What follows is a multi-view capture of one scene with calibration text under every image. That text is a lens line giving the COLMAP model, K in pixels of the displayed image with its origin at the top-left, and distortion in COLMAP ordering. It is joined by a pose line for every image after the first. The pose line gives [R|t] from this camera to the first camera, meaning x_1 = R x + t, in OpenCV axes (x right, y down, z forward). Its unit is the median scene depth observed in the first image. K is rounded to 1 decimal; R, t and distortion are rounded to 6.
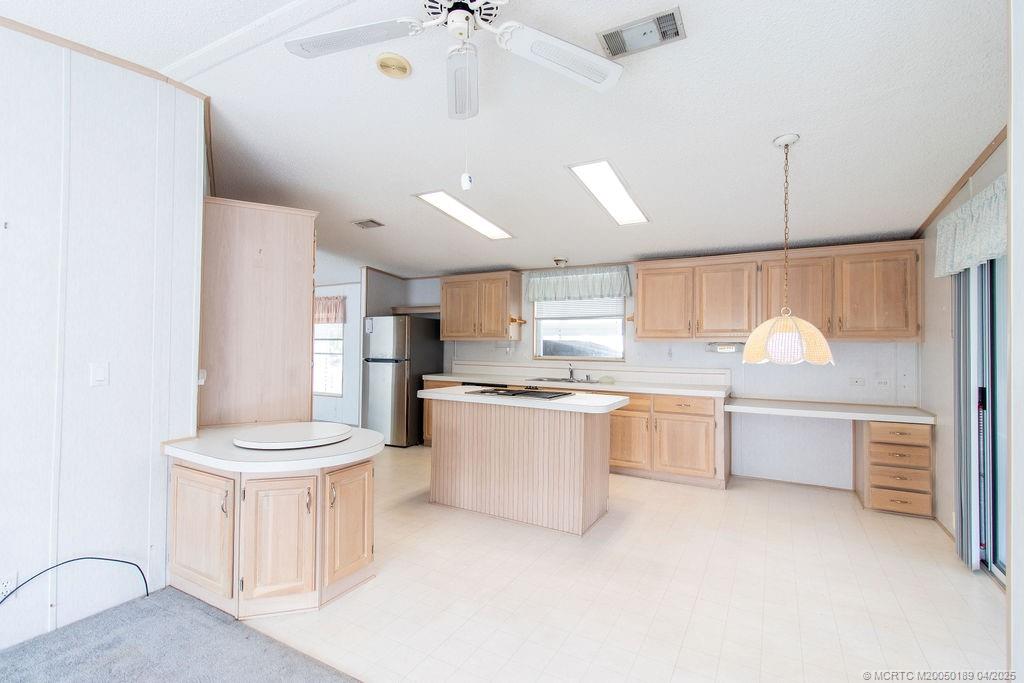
lens RADIAL K [[470.2, 0, 512.0], [0, 470.2, 341.5], [0, 0, 1]] dist [0.000025, -0.000056]
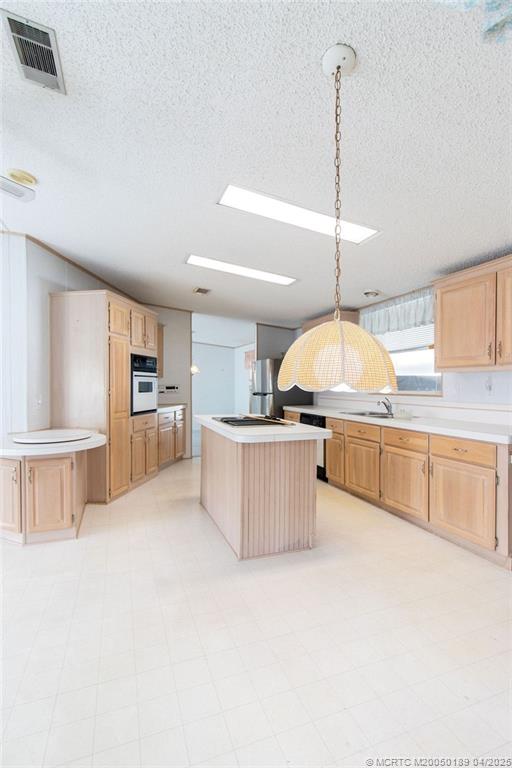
lens RADIAL K [[368.4, 0, 256.0], [0, 368.4, 384.0], [0, 0, 1]] dist [-0.022996, -0.000108]
pose [[0.756328, -0.013645, -0.654050, 0.490517], [0.013763, 0.999893, -0.004944, 0.022113], [0.654047, -0.005262, 0.756435, 0.294800]]
